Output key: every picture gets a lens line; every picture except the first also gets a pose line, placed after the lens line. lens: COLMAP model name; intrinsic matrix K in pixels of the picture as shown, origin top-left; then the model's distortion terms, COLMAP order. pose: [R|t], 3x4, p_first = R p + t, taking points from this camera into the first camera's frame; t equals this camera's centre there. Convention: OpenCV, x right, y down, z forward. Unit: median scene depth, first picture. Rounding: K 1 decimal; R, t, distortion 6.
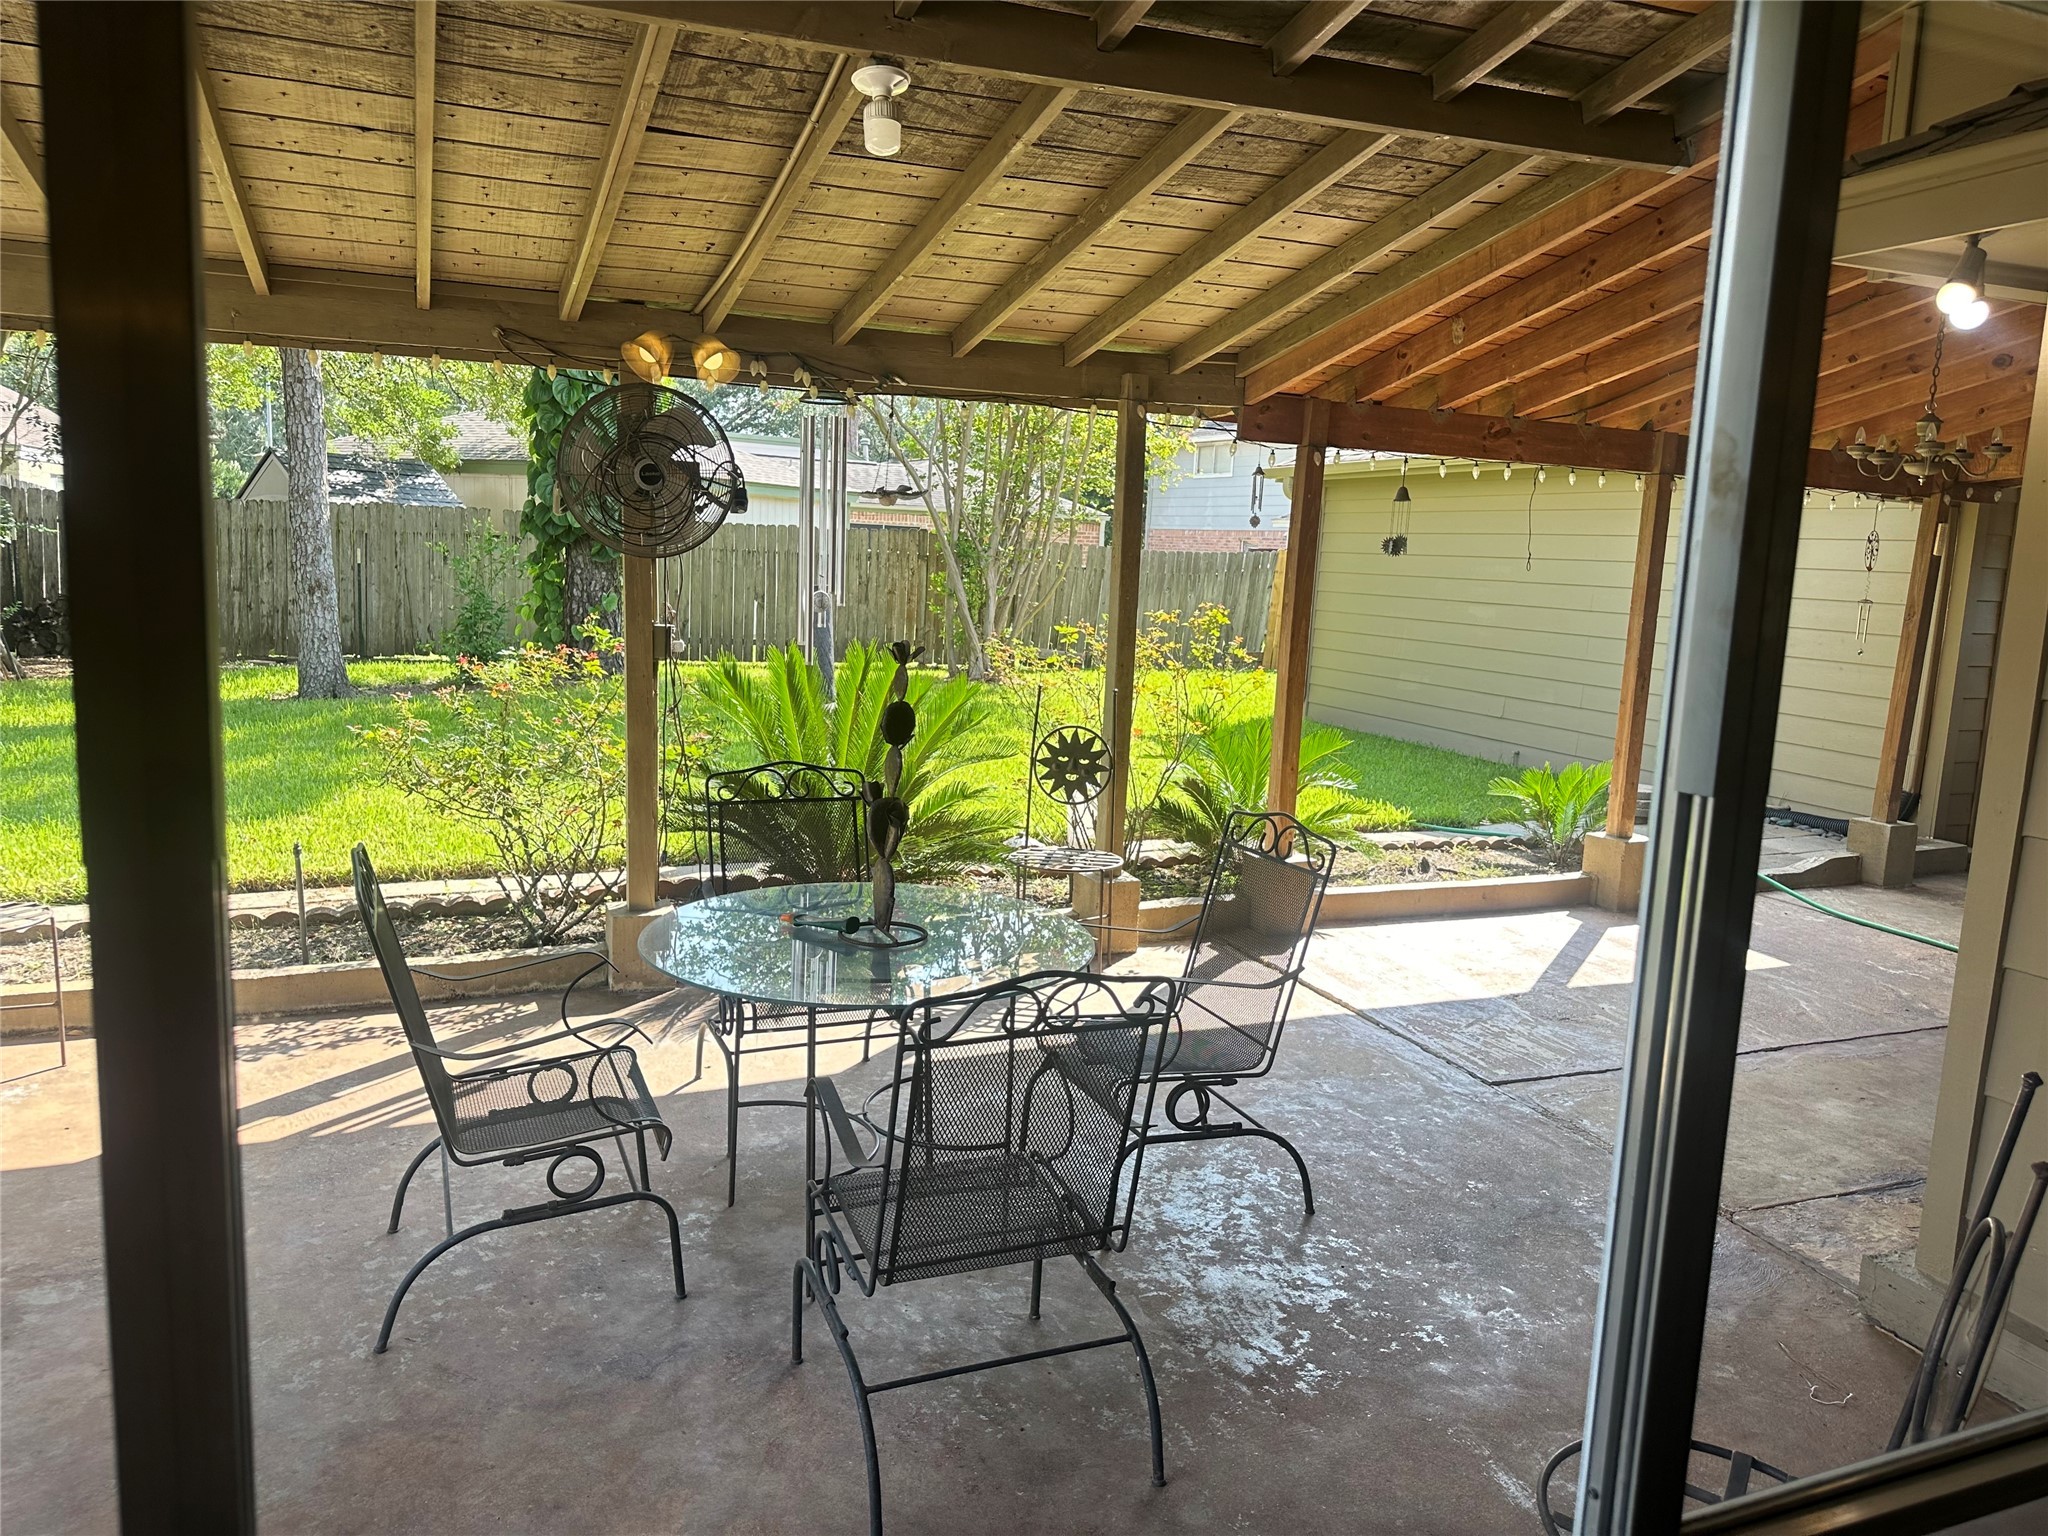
lens RADIAL K [[1450.0, 0, 1032.1], [0, 1450.0, 770.9], [0, 0, 1]] dist [0.039306, -0.045791]
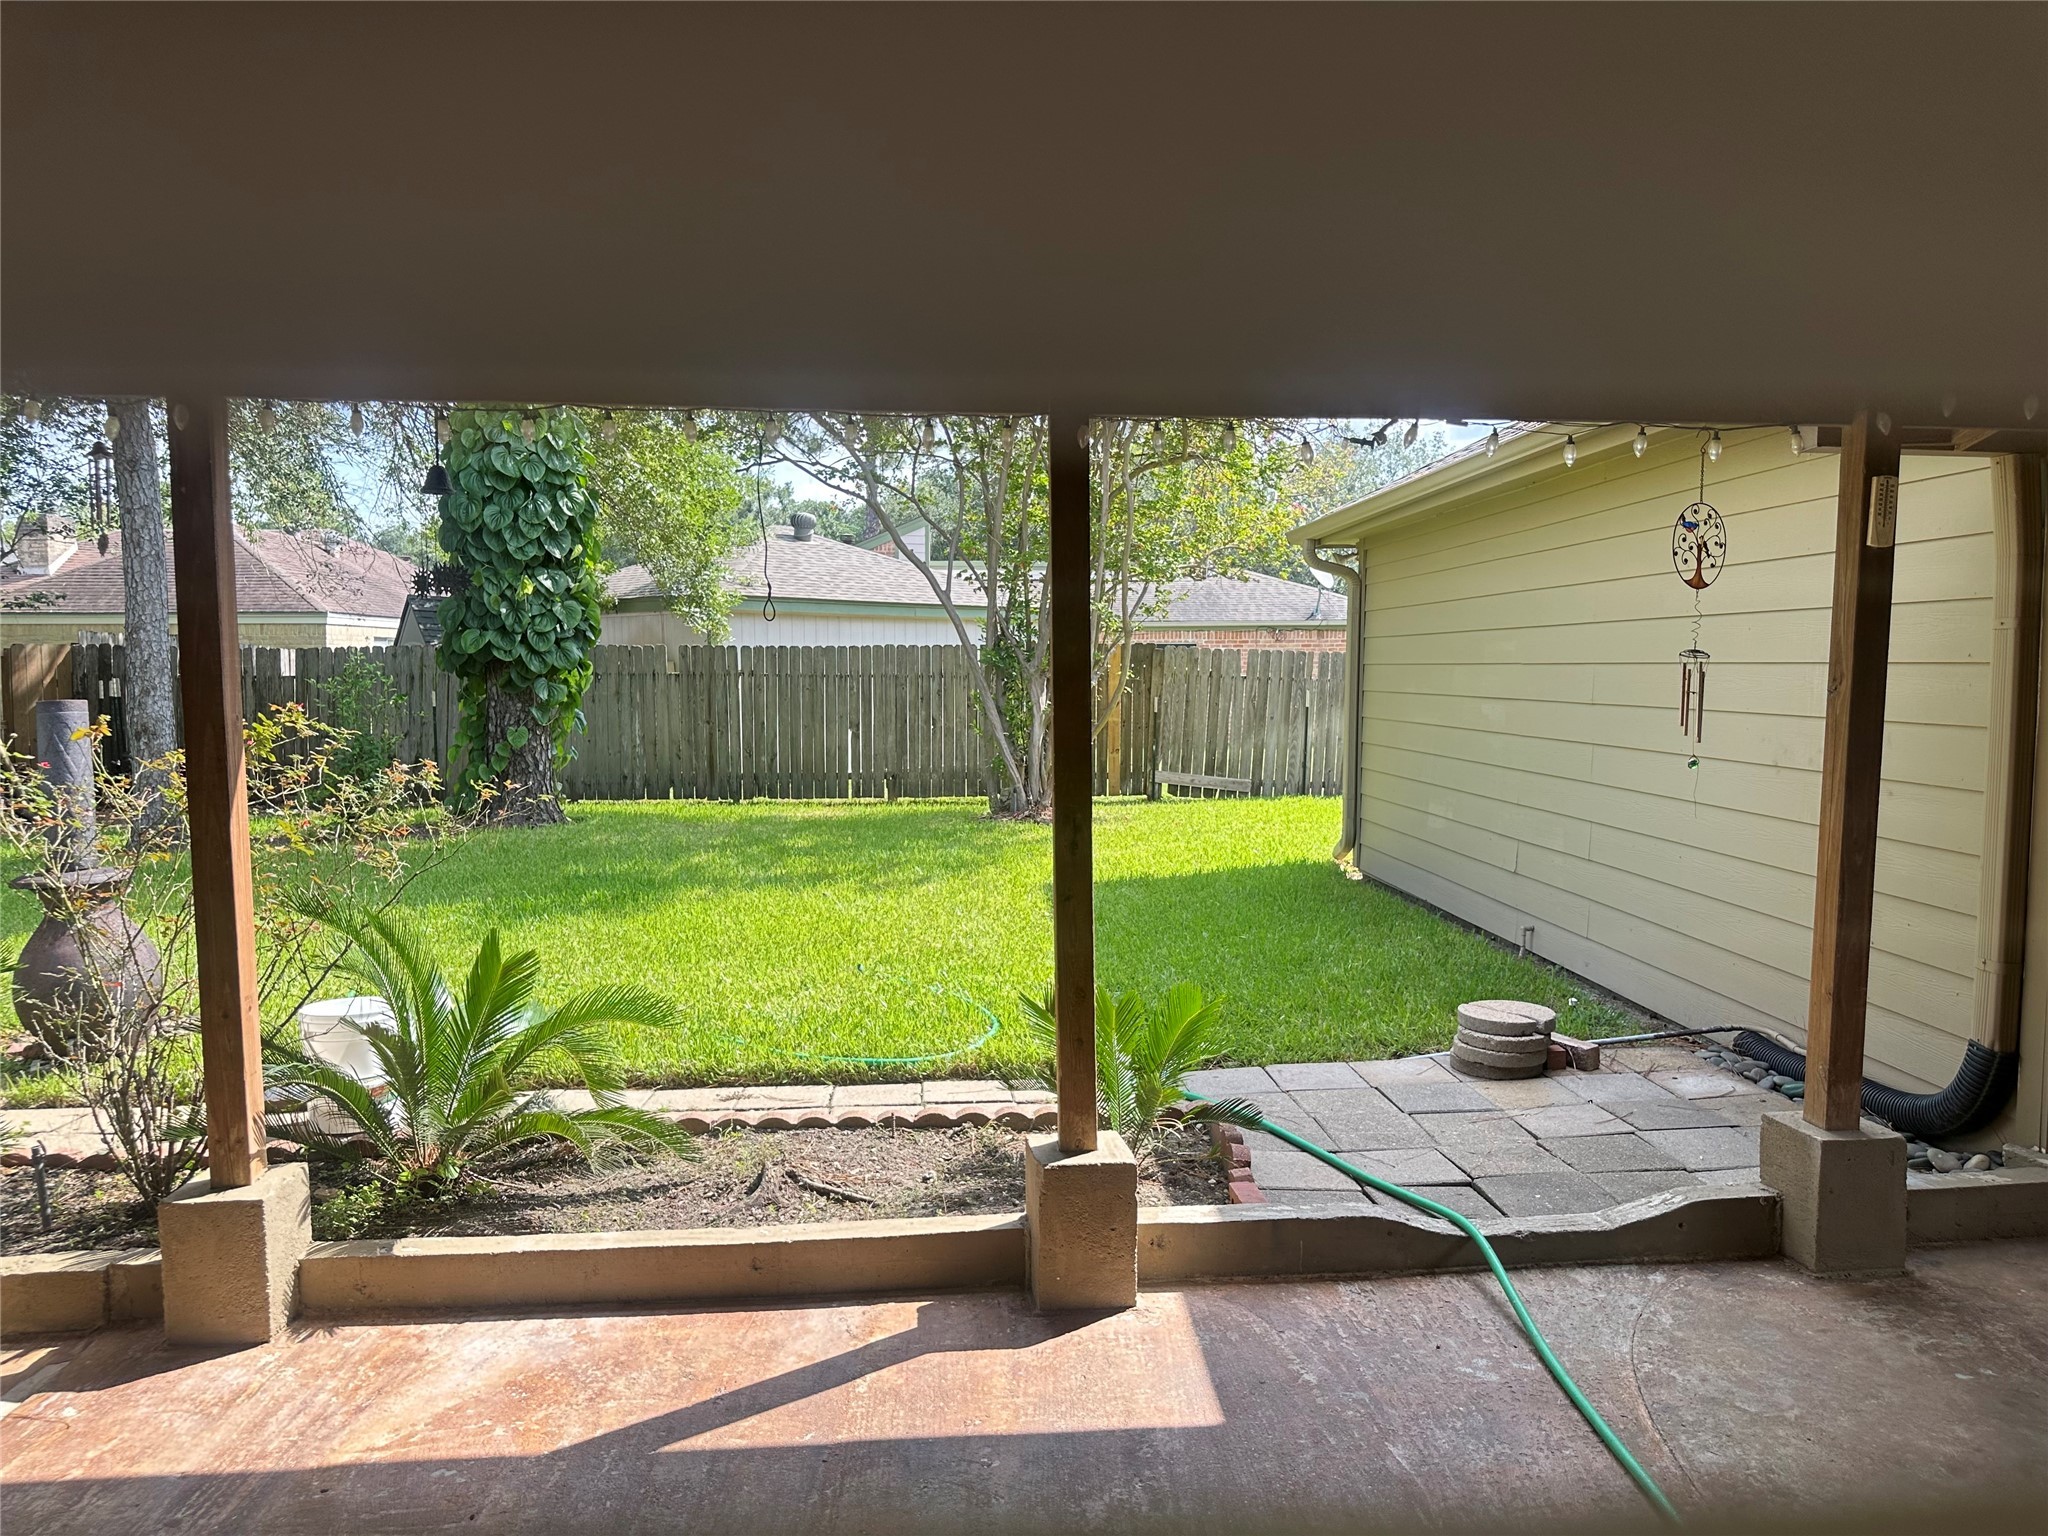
lens RADIAL K [[1450.0, 0, 1032.1], [0, 1450.0, 770.9], [0, 0, 1]] dist [0.039306, -0.045791]
pose [[0.947290, -0.024528, -0.319438, 0.656151], [-0.003619, 0.996182, -0.087225, -0.046909], [0.320357, 0.083783, 0.943584, 0.628290]]
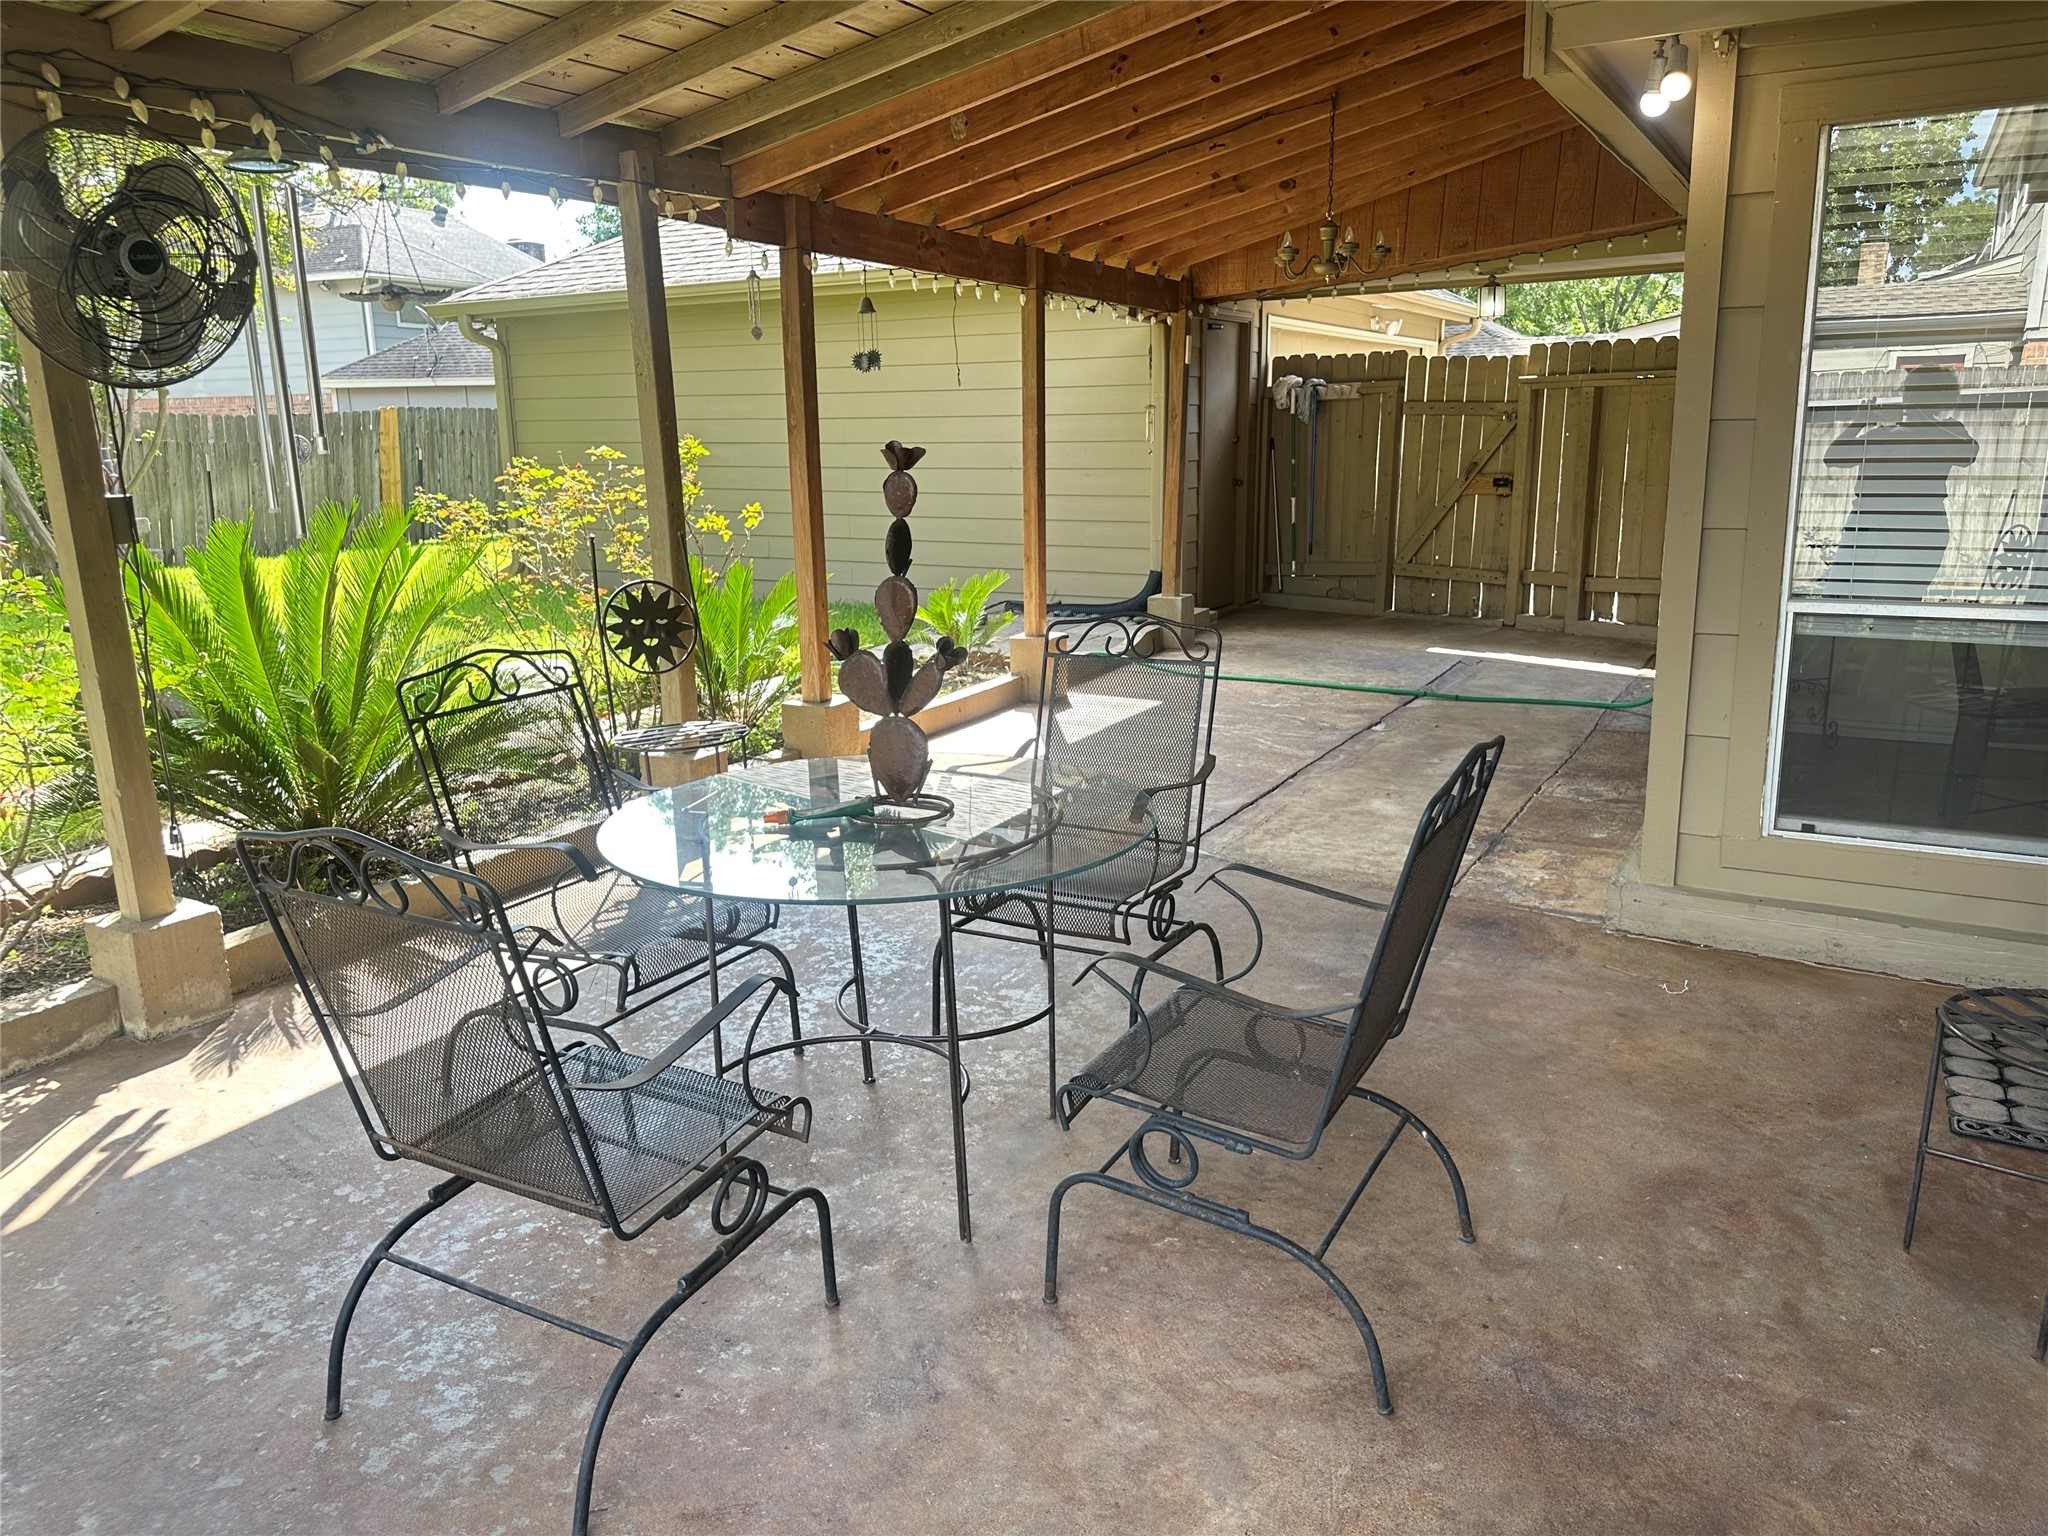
lens RADIAL K [[1450.0, 0, 1032.1], [0, 1450.0, 770.9], [0, 0, 1]] dist [0.039306, -0.045791]
pose [[0.777101, -0.199932, 0.596775, -0.310830], [0.145536, 0.979587, 0.138668, -0.006919], [-0.612317, -0.020907, 0.790336, 0.176796]]
